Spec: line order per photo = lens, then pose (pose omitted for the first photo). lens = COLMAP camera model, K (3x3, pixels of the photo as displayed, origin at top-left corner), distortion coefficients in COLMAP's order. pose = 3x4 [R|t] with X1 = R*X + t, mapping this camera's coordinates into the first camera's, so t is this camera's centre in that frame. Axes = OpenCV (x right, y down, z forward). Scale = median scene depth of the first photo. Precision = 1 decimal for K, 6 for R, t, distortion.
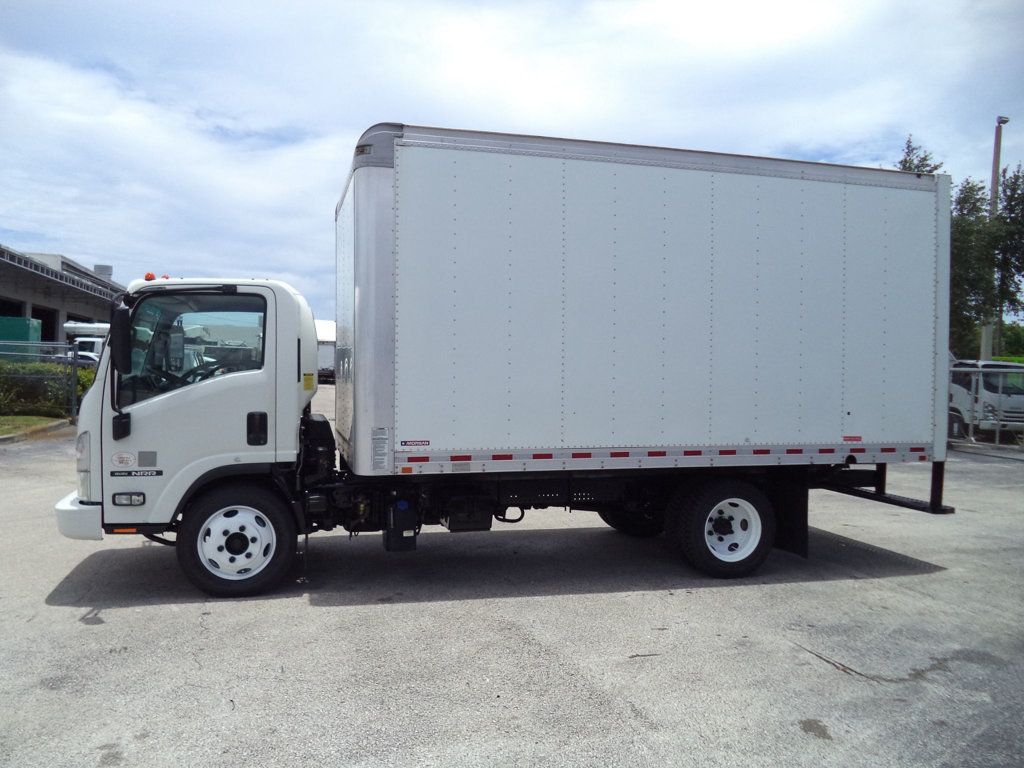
lens RADIAL K [[821.9, 0, 516.8], [0, 821.9, 373.6], [0, 0, 1]] dist [-0.004739, -0.011227]
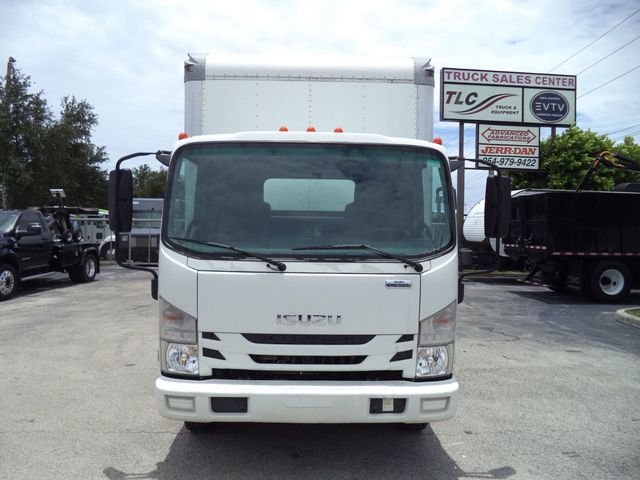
lens RADIAL K [[497.4, 0, 318.2], [0, 497.4, 240.7], [0, 0, 1]] dist [-0.008898, -0.004580]
pose [[0.257607, -0.031618, 0.965732, -1.067581], [-0.005250, 0.999404, 0.034120, -0.014600], [-0.966235, -0.013860, 0.257288, 0.965639]]
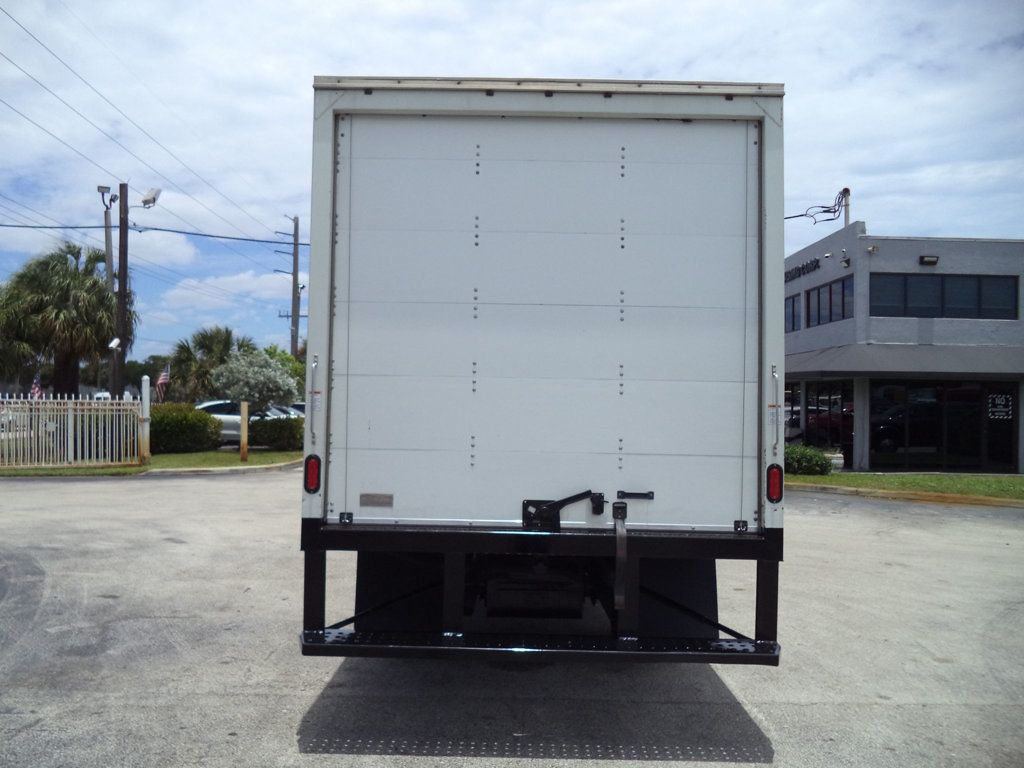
lens RADIAL K [[829.7, 0, 530.5], [0, 829.7, 373.9], [0, 0, 1]] dist [-0.023174, -0.004001]
pose [[-0.268119, -0.076434, -0.960349, 1.311354], [-0.029685, 0.997030, -0.071066, 0.022816], [0.962928, 0.009454, -0.269592, 1.634988]]
